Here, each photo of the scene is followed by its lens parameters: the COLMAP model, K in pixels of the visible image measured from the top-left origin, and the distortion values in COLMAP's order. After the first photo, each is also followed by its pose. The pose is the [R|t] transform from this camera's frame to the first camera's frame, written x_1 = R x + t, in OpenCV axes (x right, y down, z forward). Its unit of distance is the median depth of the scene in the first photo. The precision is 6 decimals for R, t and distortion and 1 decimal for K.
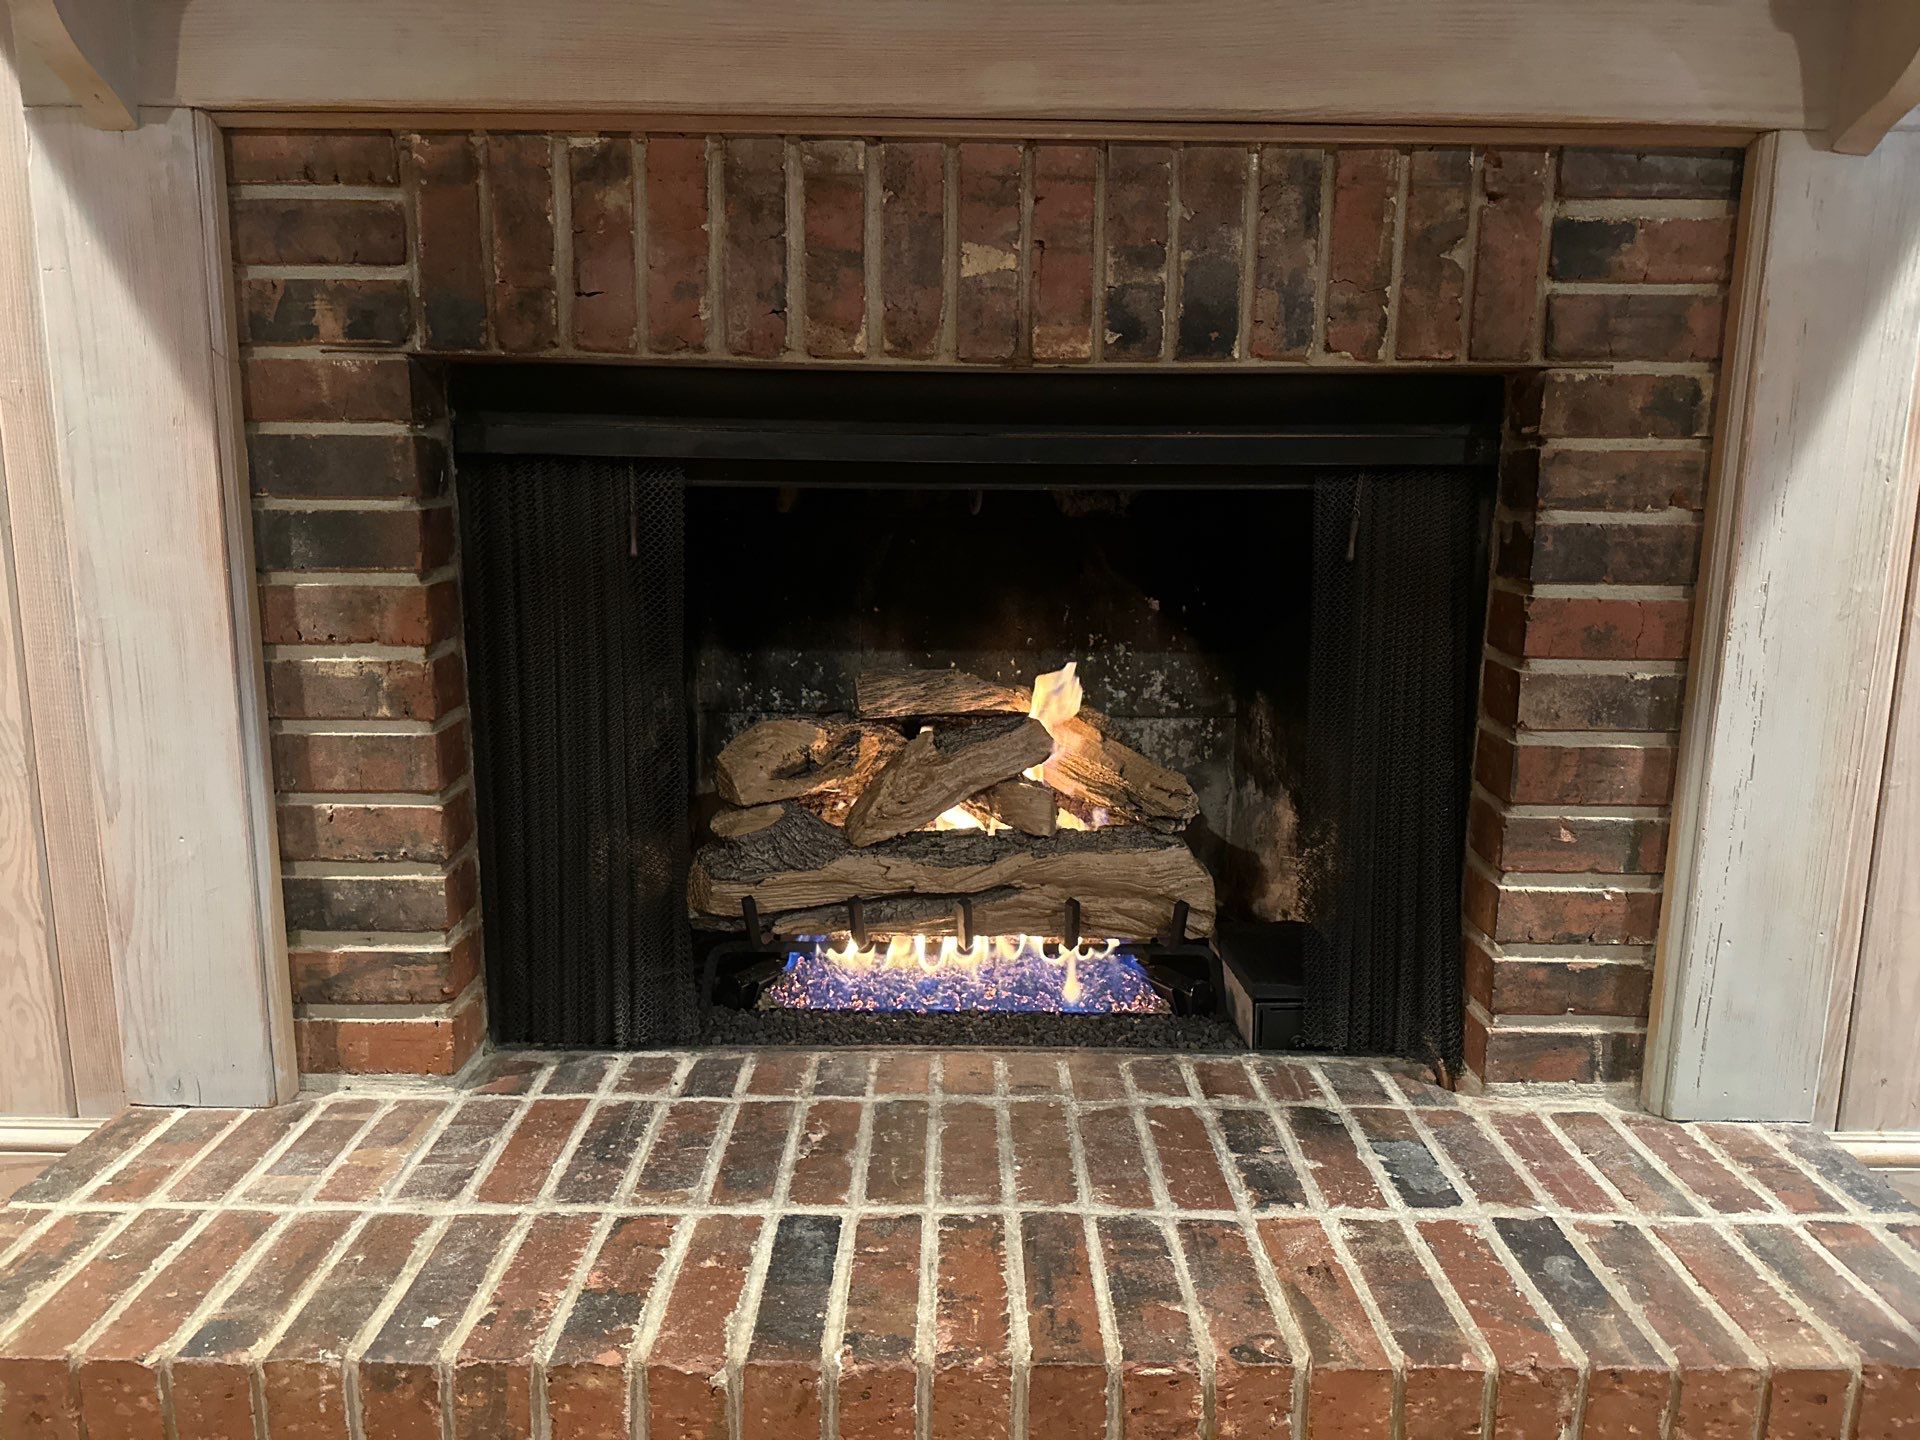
lens RADIAL K [[1388.4, 0, 953.1], [0, 1388.4, 699.8], [0, 0, 1]] dist [0.025265, -0.058988]
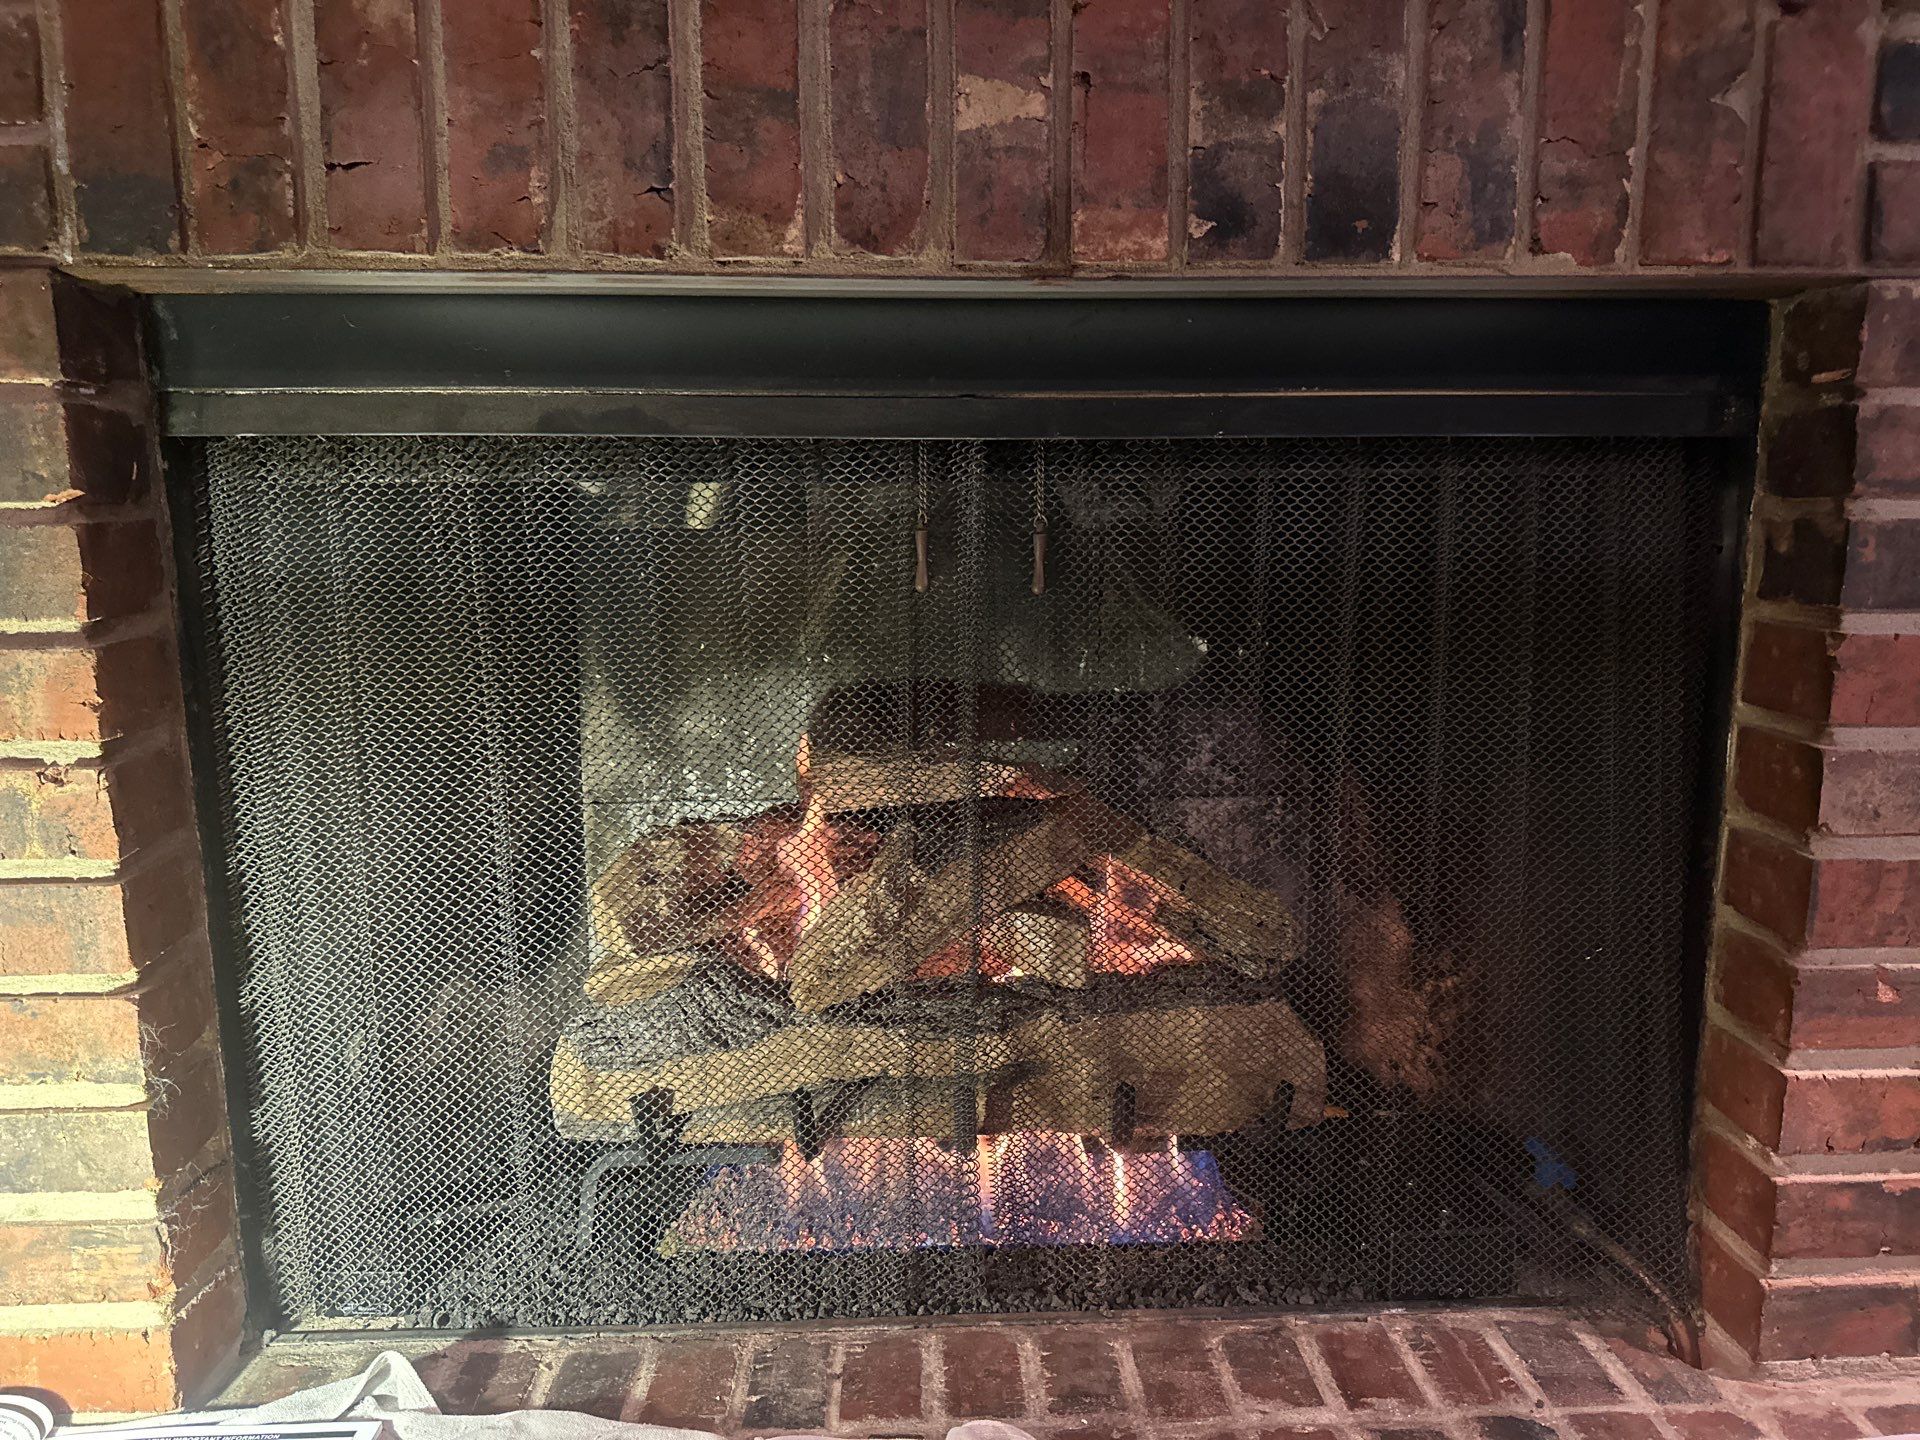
lens RADIAL K [[1388.4, 0, 960.6], [0, 1388.4, 693.8], [0, 0, 1]] dist [0.025265, -0.058988]
pose [[0.998864, -0.019179, 0.043633, -0.022179], [0.020351, 0.999440, -0.026575, -0.034816], [-0.043099, 0.027433, 0.998694, 0.354895]]
